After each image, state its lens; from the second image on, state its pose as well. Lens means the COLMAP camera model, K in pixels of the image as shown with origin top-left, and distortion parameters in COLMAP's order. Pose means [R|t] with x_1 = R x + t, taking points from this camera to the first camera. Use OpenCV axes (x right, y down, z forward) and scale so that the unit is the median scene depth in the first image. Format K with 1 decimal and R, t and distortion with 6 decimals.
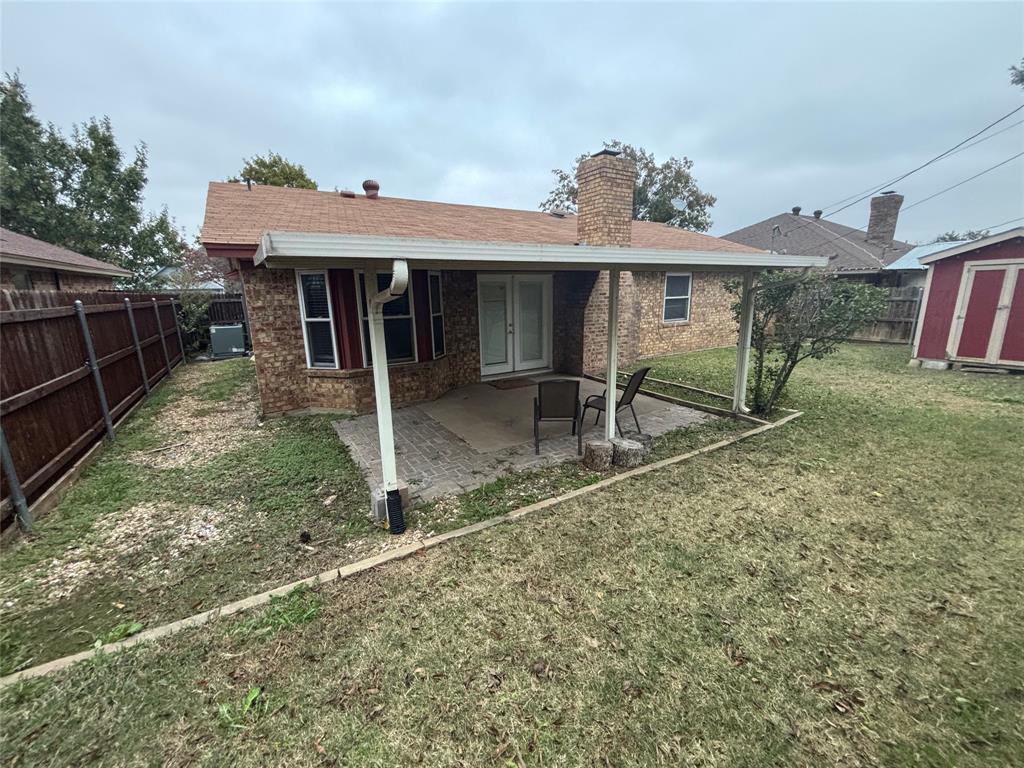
lens RADIAL K [[417.1, 0, 512.0], [0, 417.1, 384.0], [0, 0, 1]] dist [-0.001388, -0.000121]
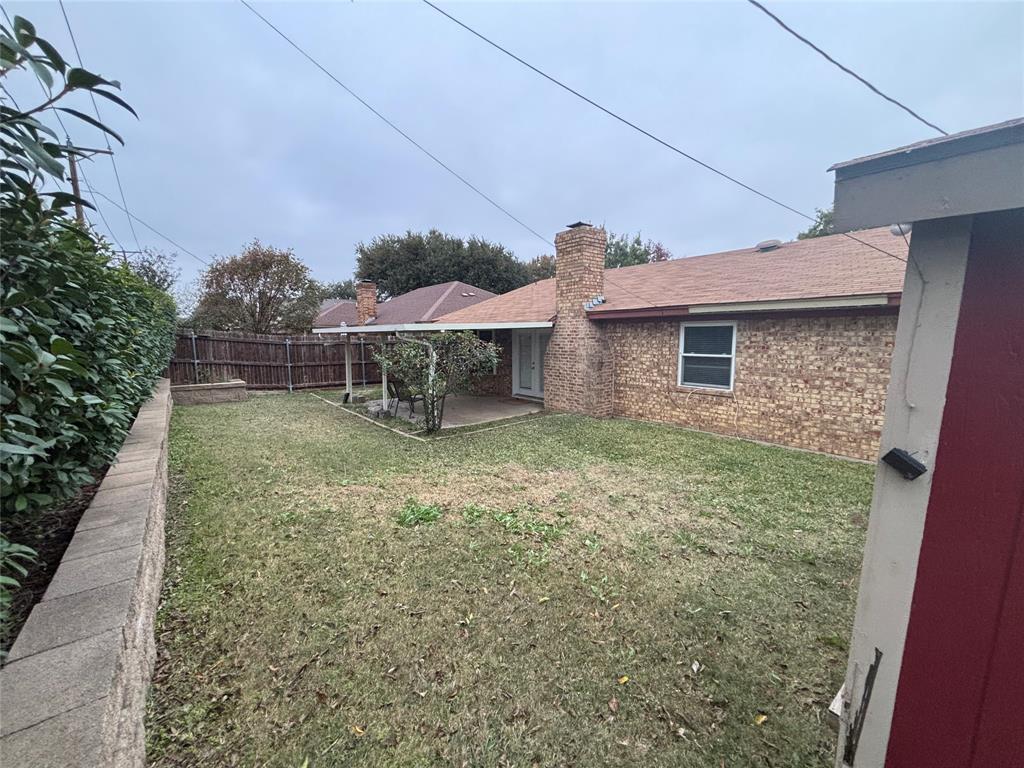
lens RADIAL K [[417.1, 0, 512.0], [0, 417.1, 384.0], [0, 0, 1]] dist [-0.001388, -0.000121]
pose [[0.104128, 0.141238, -0.984484, 1.090164], [-0.209466, 0.970777, 0.117116, -0.173621], [0.972256, 0.194021, 0.130670, 0.586107]]
